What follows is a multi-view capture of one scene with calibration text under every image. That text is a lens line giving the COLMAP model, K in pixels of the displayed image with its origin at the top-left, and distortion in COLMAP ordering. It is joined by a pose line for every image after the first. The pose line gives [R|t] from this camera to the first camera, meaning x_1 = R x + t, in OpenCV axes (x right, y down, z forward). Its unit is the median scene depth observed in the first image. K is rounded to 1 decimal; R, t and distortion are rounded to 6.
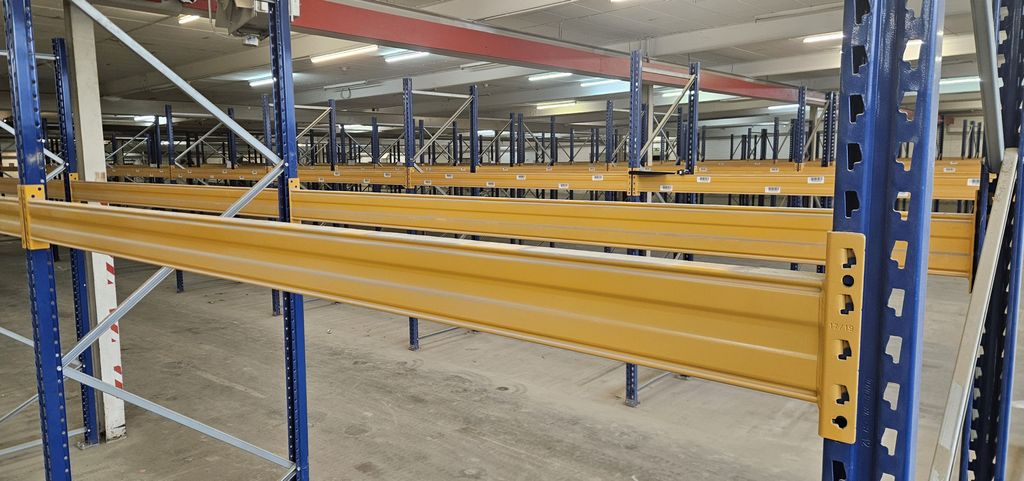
lens RADIAL K [[694.9, 0, 512.0], [0, 694.9, 240.5], [0, 0, 1]] dist [0.003246, 0.000249]
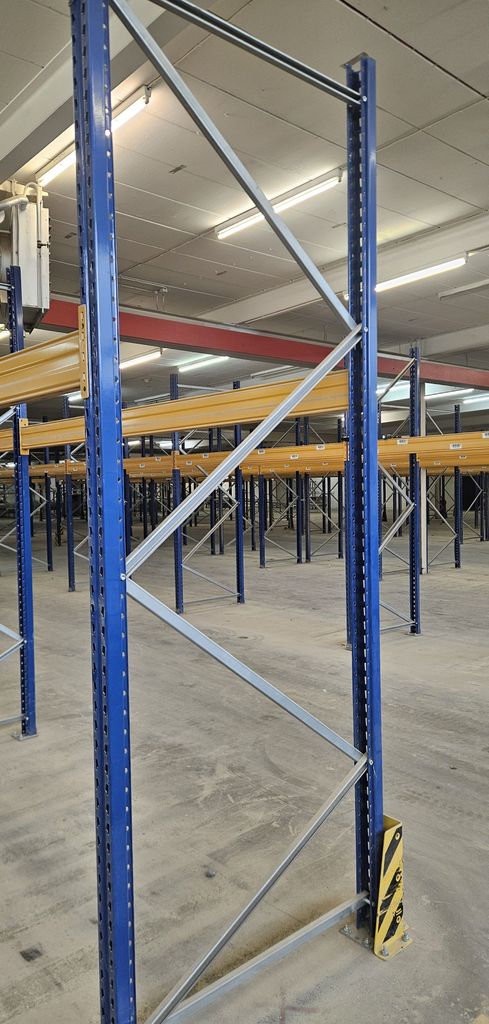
lens RADIAL K [[699.4, 0, 244.5], [0, 699.4, 512.0], [0, 0, 1]] dist [0.000297, -0.000370]
pose [[0.990440, -0.005978, -0.137813, 0.172968], [-0.004093, 0.997347, -0.072675, 0.109713], [0.137882, 0.072544, 0.987788, -0.157499]]
